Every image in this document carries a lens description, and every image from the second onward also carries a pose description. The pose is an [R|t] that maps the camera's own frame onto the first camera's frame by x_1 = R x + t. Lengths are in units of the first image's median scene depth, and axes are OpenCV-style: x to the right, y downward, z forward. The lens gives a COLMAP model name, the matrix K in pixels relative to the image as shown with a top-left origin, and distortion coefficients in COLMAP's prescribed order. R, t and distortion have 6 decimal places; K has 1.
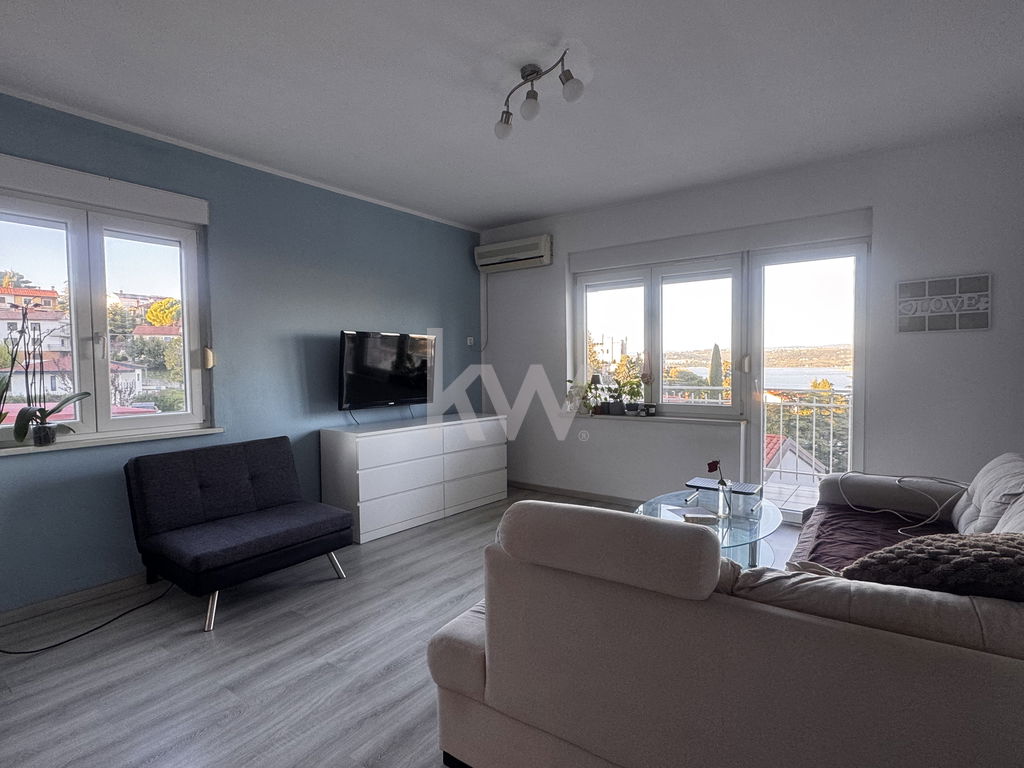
lens RADIAL K [[529.4, 0, 513.0], [0, 529.4, 385.8], [0, 0, 1]] dist [-0.005167, -0.000471]
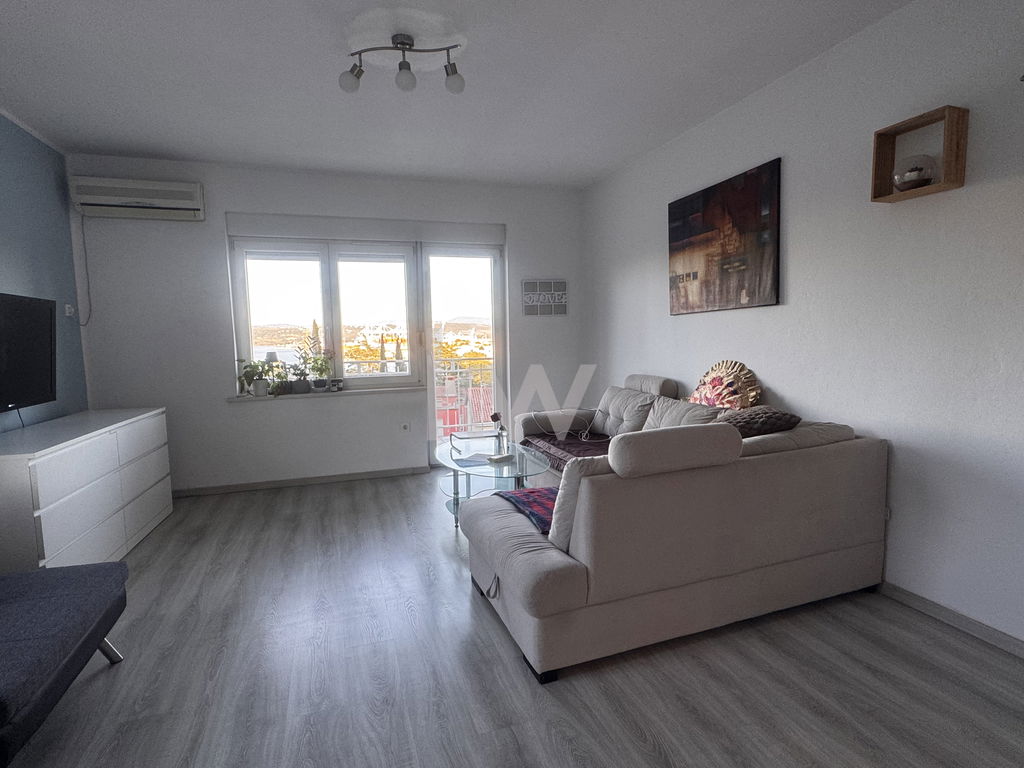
lens RADIAL K [[529.4, 0, 513.0], [0, 529.4, 385.8], [0, 0, 1]] dist [-0.005167, -0.000471]
pose [[0.568425, -0.081149, 0.818724, -0.412296], [0.049334, 0.996695, 0.064537, -0.001590], [-0.821255, 0.003707, 0.570549, 0.154559]]
